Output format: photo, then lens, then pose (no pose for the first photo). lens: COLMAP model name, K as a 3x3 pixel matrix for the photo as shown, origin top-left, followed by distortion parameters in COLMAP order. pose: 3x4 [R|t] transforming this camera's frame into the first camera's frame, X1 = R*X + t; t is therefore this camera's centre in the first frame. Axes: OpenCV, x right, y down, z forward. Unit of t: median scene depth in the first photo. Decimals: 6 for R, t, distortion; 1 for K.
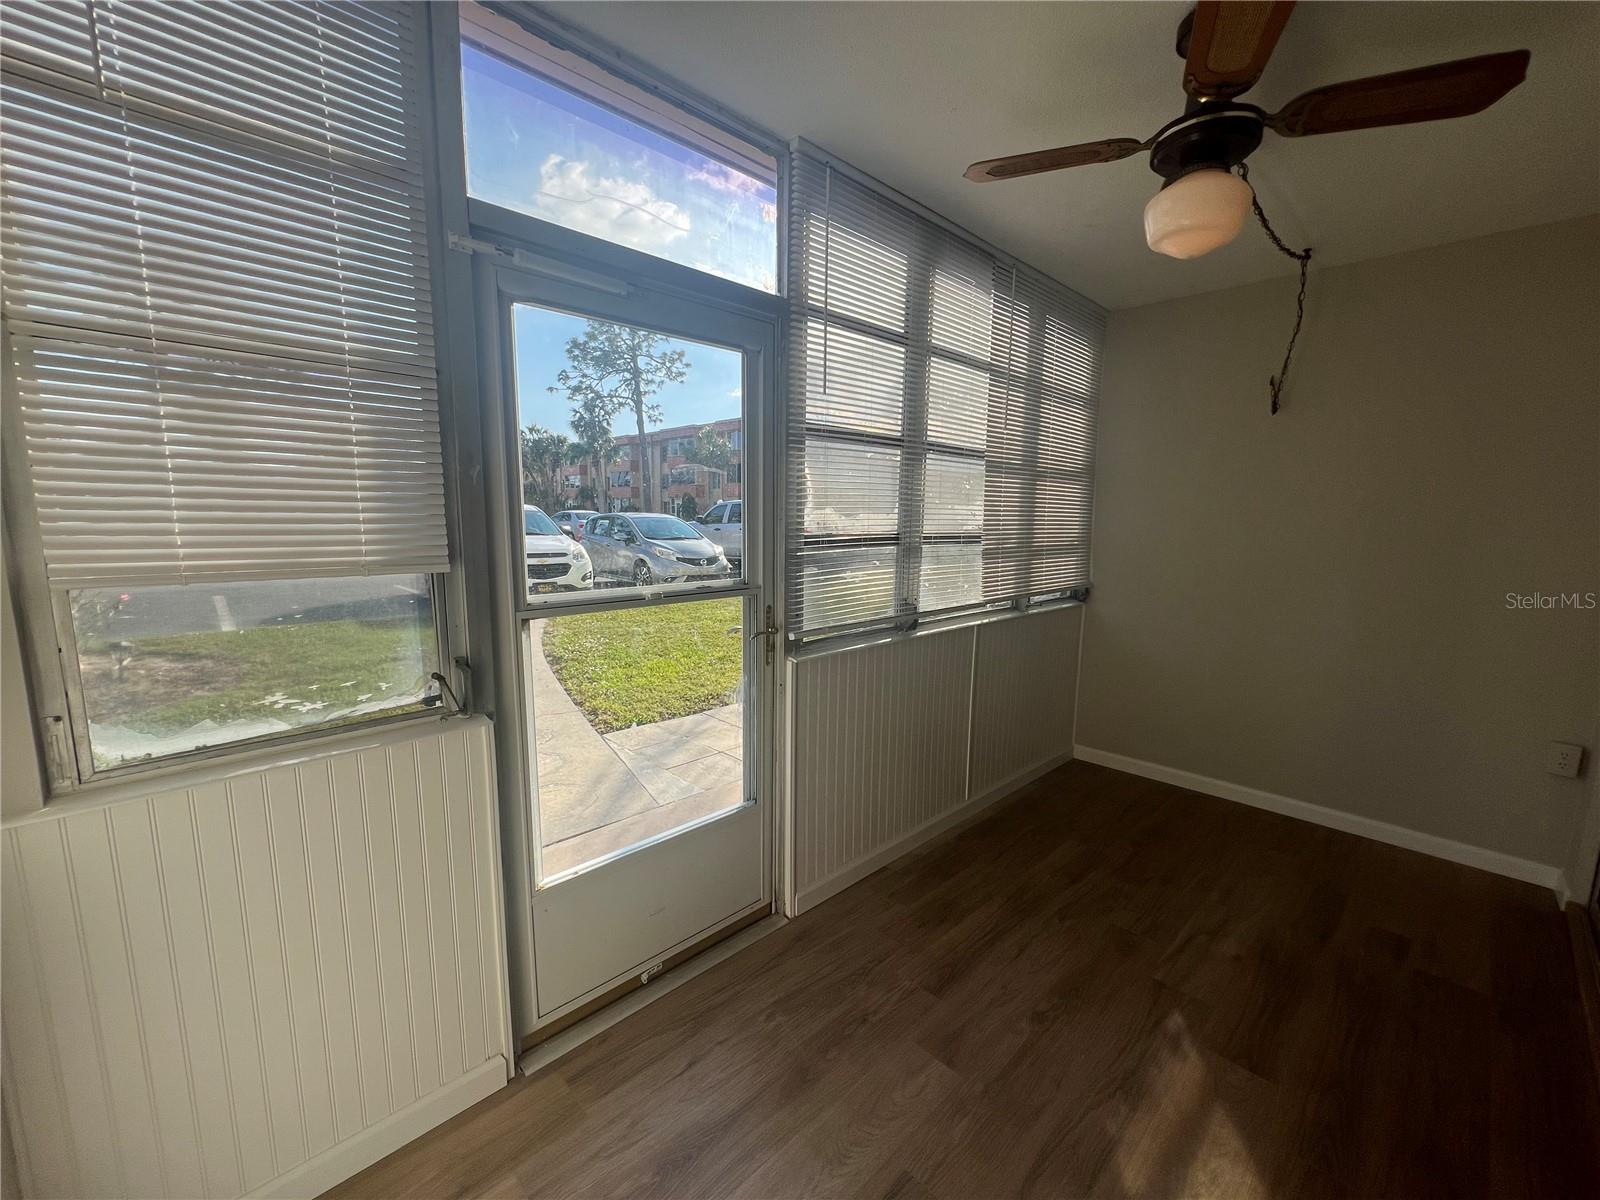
lens RADIAL K [[646.7, 0, 794.1], [0, 646.7, 610.1], [0, 0, 1]] dist [-0.001726, -0.000120]
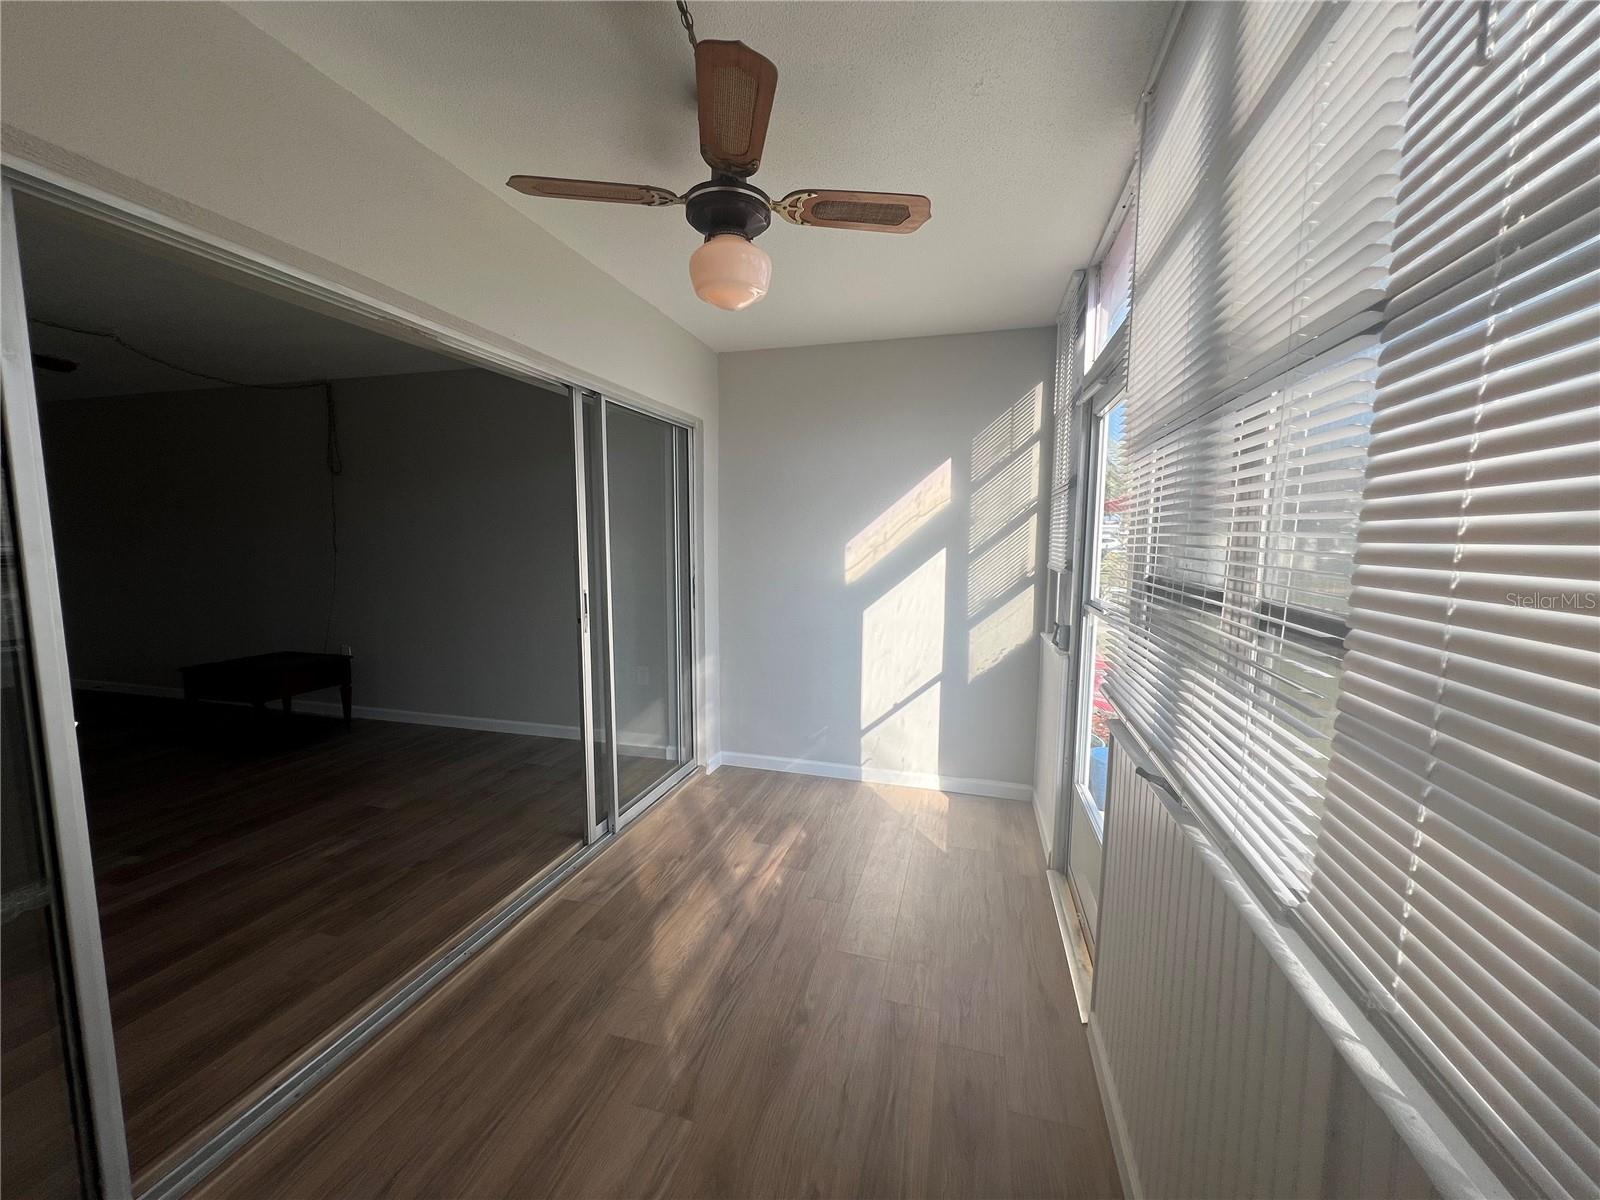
lens RADIAL K [[646.7, 0, 799.5], [0, 646.7, 602.9], [0, 0, 1]] dist [-0.001726, -0.000120]
pose [[-0.855073, 0.045027, -0.516549, 0.754953], [-0.090994, 0.967731, 0.234983, -0.236771], [0.510461, 0.247930, -0.823383, 1.434672]]
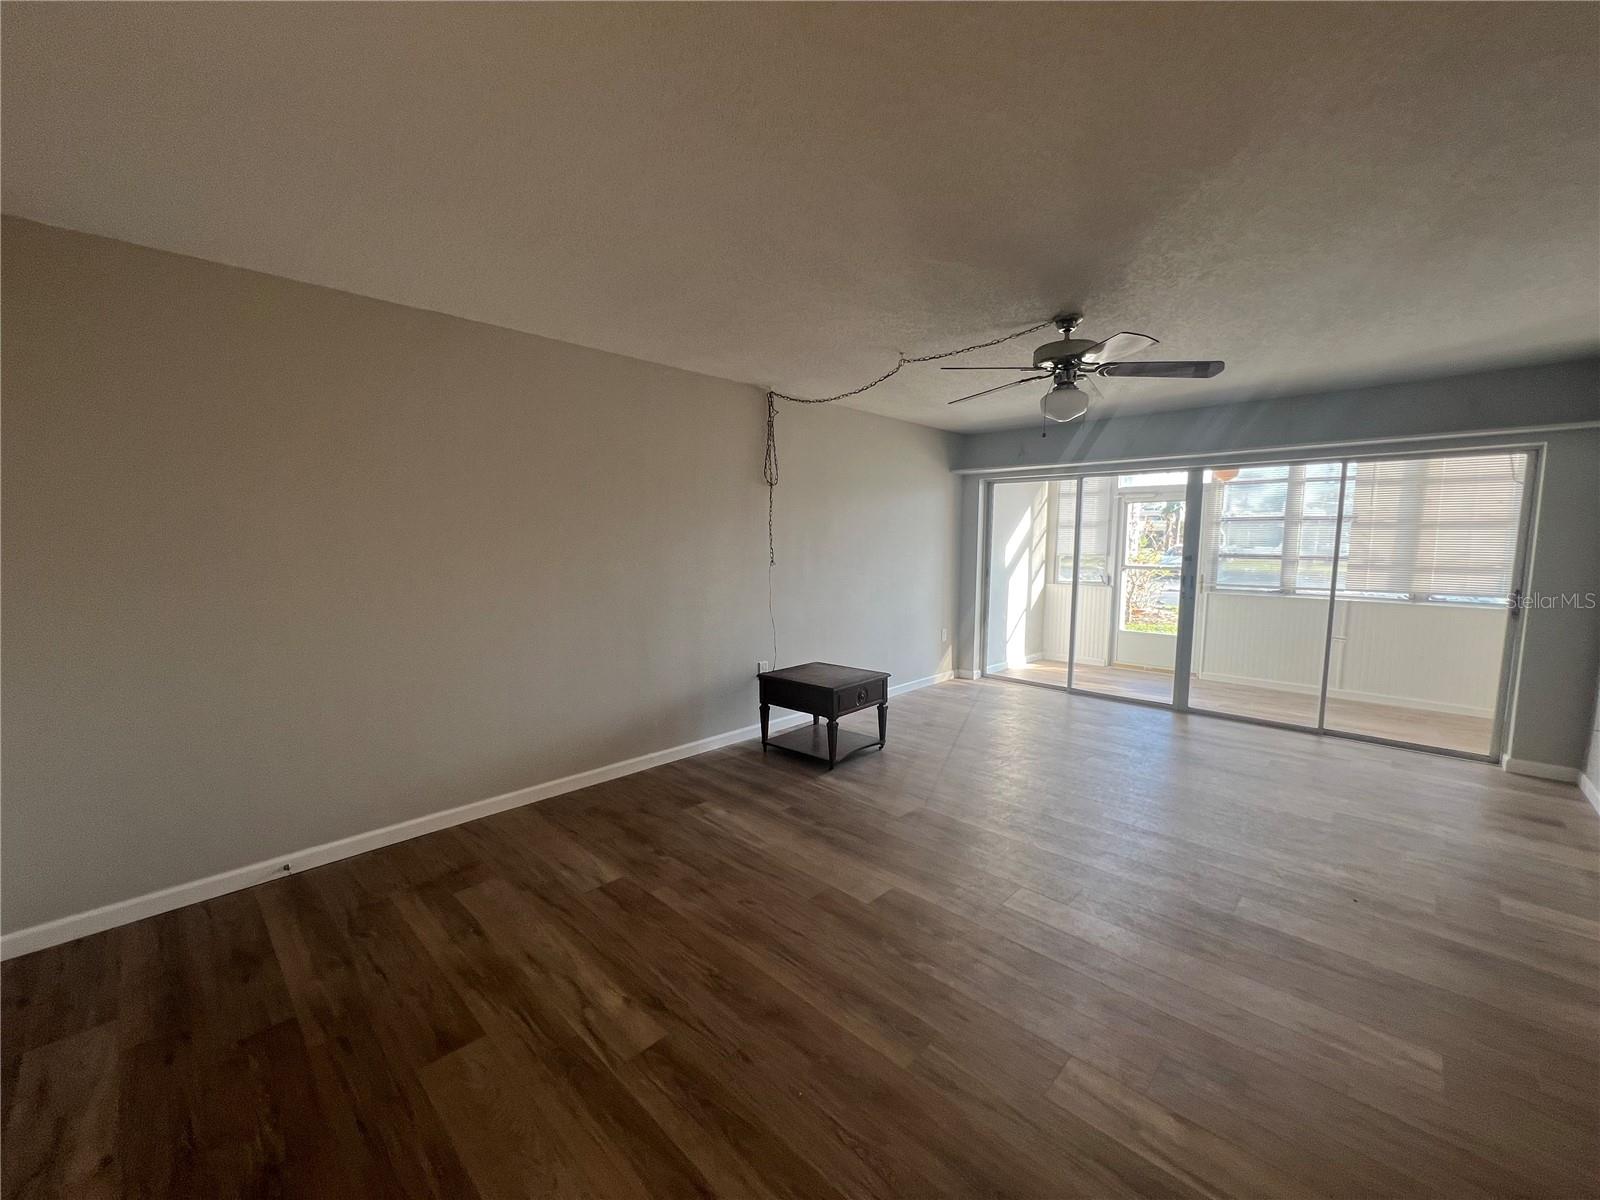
lens RADIAL K [[646.7, 0, 795.6], [0, 646.7, 599.3], [0, 0, 1]] dist [-0.001726, -0.000120]
pose [[0.043186, 0.081853, -0.995708, 3.031254], [-0.153467, 0.985353, 0.074346, 0.182545], [0.987210, 0.149597, 0.055115, -1.144995]]
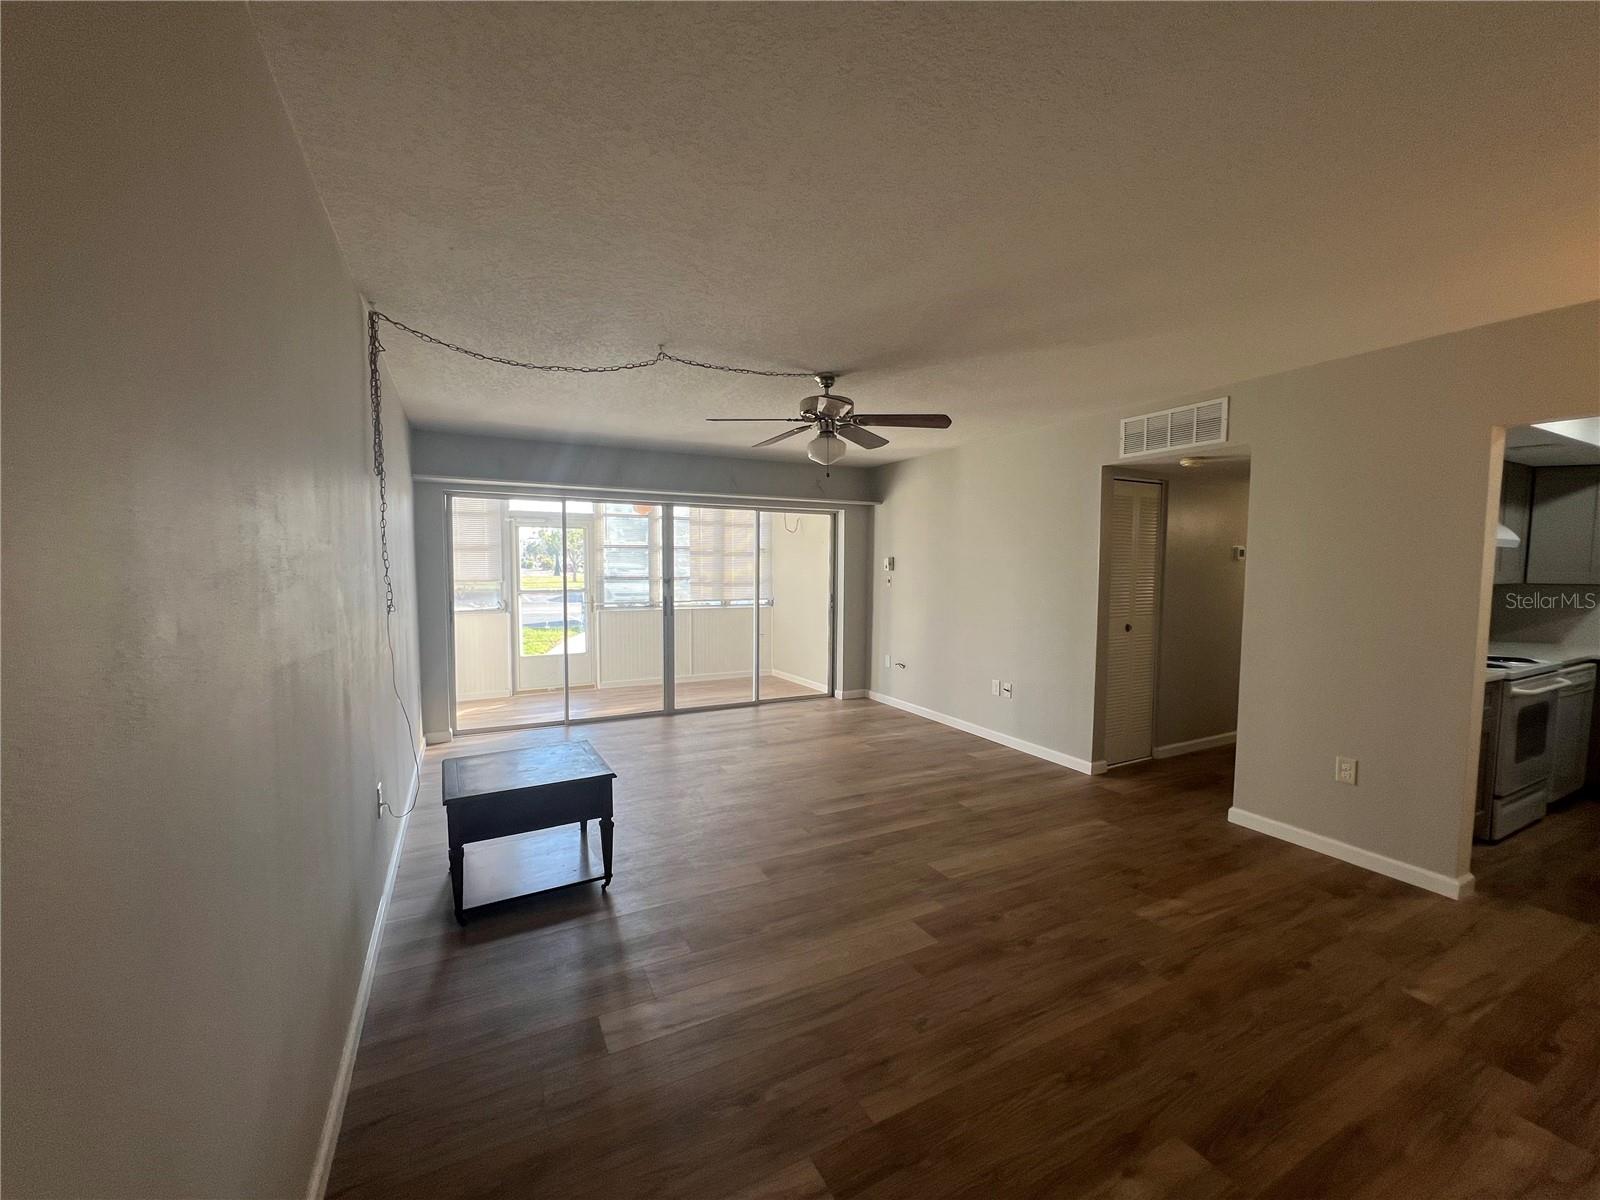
lens RADIAL K [[642.6, 0, 803.1], [0, 642.6, 600.5], [0, 0, 1]] dist [-0.001770, 0.000129]
pose [[0.962288, 0.008830, -0.271890, 2.015543], [-0.034690, 0.995296, -0.090454, 0.297595], [0.269812, 0.096474, 0.958068, -2.059790]]
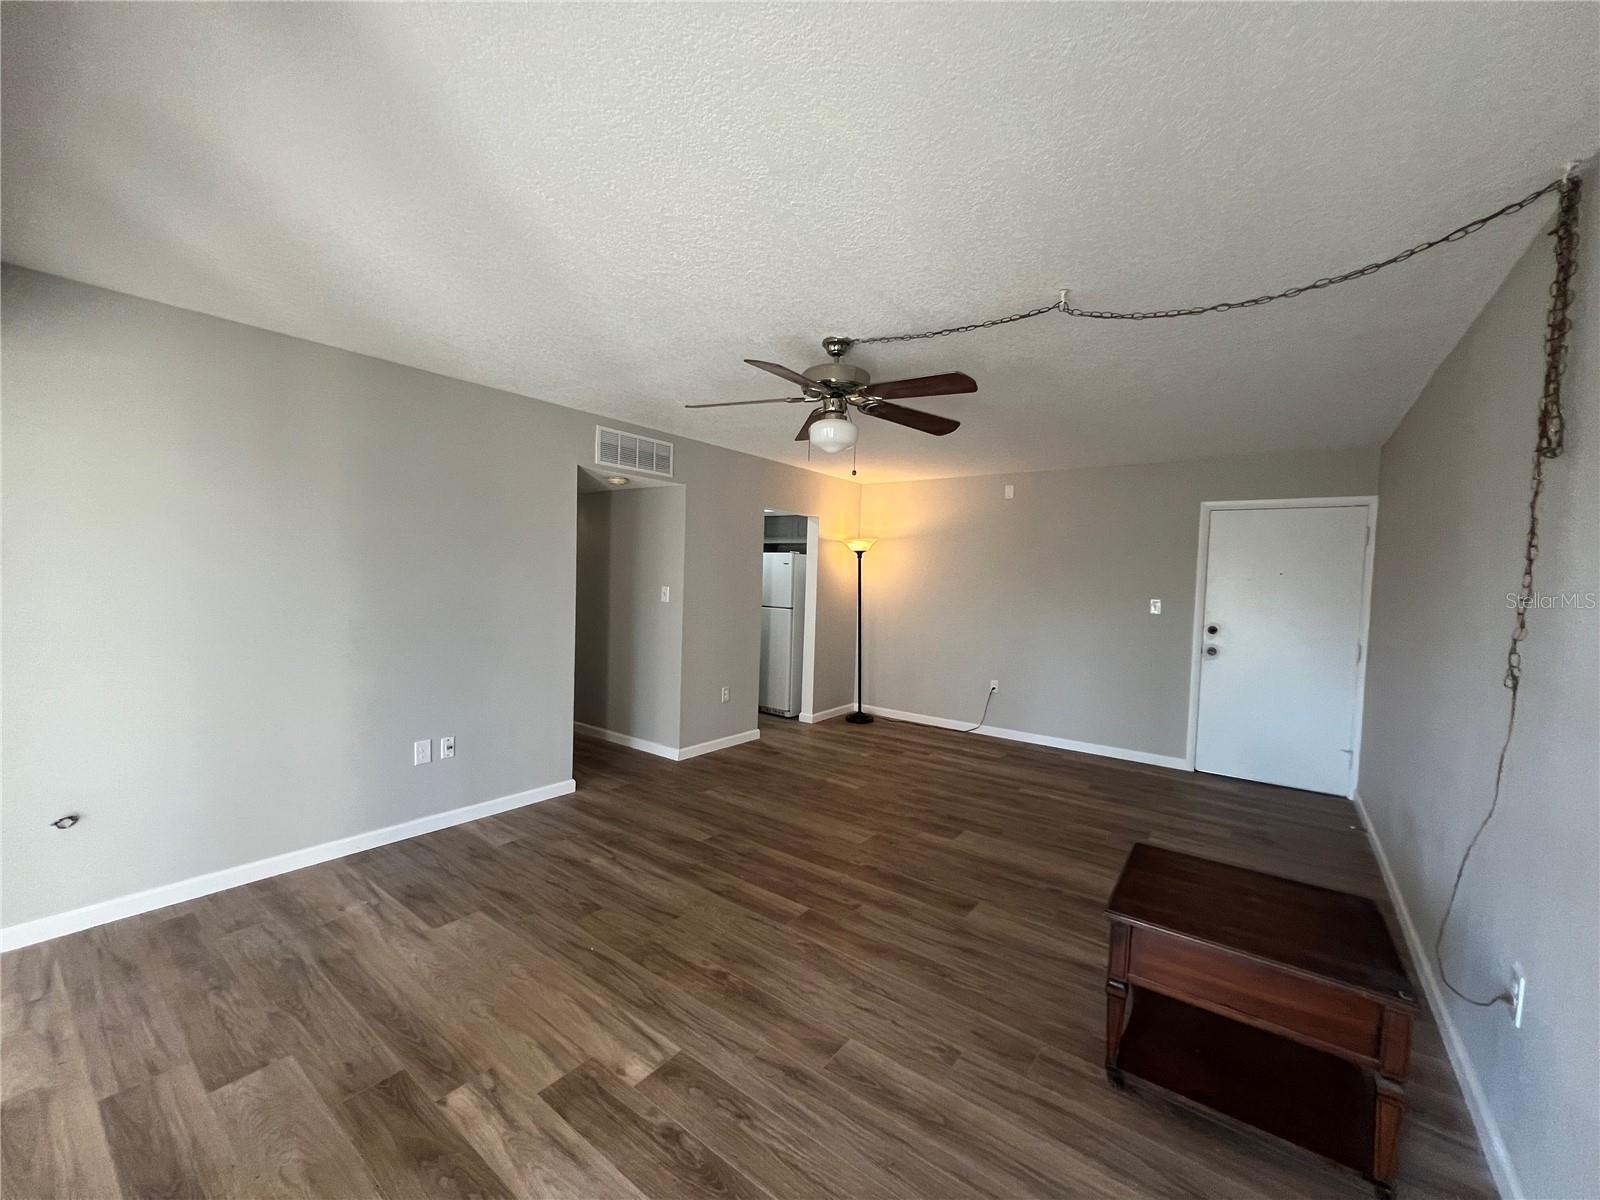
lens RADIAL K [[642.6, 0, 793.9], [0, 642.6, 610.5], [0, 0, 1]] dist [-0.001770, 0.000129]
pose [[-0.162572, -0.073122, 0.983984, 0.397609], [0.117580, 0.988709, 0.092899, -0.005480], [-0.979666, 0.130800, -0.152138, -0.253684]]
